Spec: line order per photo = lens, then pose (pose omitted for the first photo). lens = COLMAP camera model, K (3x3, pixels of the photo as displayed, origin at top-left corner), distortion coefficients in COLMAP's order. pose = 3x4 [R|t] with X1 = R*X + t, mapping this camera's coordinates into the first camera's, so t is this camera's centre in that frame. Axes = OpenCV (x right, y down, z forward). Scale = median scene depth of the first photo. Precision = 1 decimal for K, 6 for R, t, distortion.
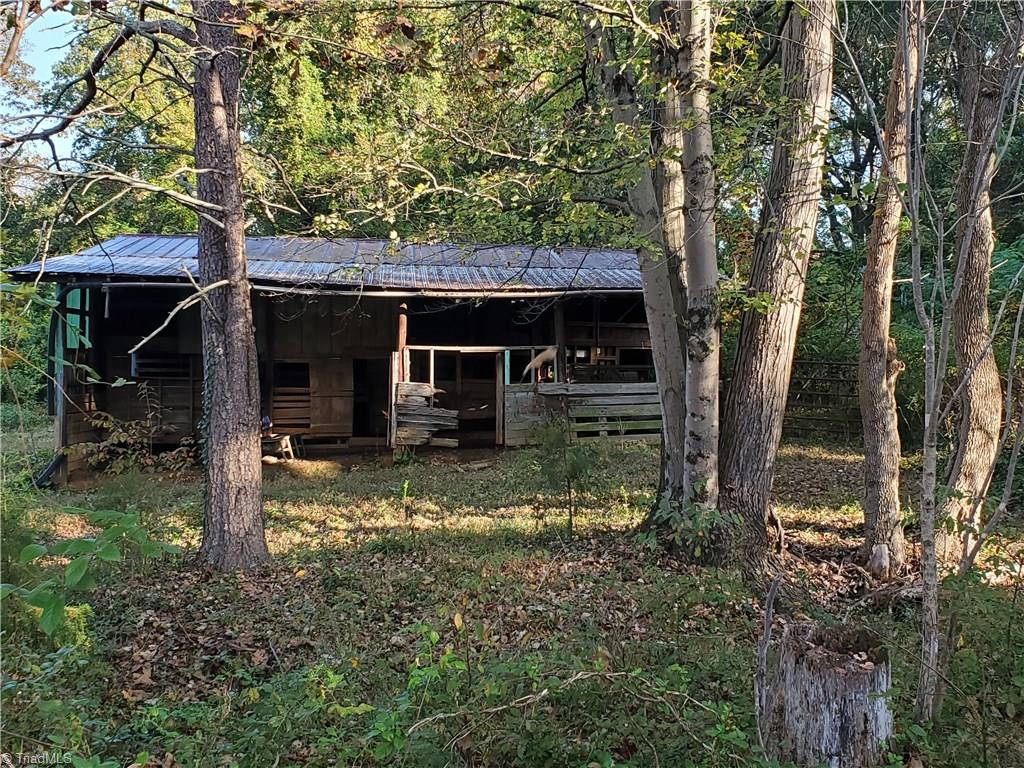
lens RADIAL K [[1461.4, 0, 512.0], [0, 1461.4, 384.0], [0, 0, 1]] dist [0.104896, -0.016754]
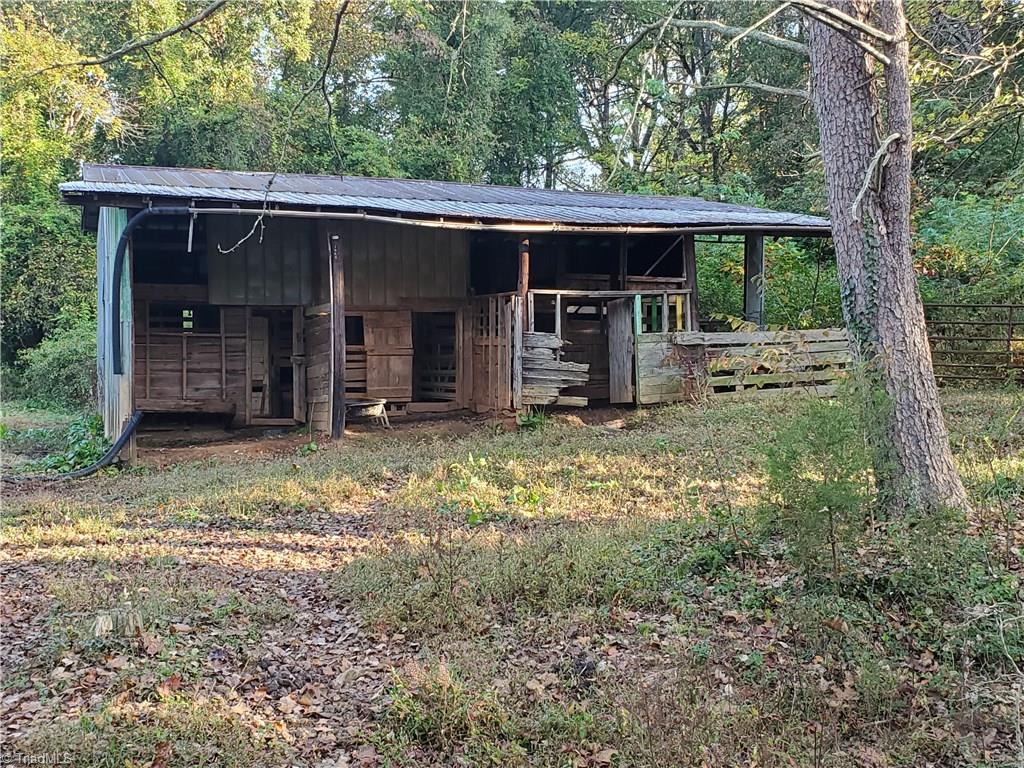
lens RADIAL K [[1461.4, 0, 512.0], [0, 1461.4, 384.0], [0, 0, 1]] dist [0.104896, -0.016754]
pose [[0.963417, -0.014969, 0.267589, -0.313034], [0.015299, 0.999883, 0.000854, 0.028516], [-0.267571, 0.003271, 0.963533, 0.174964]]
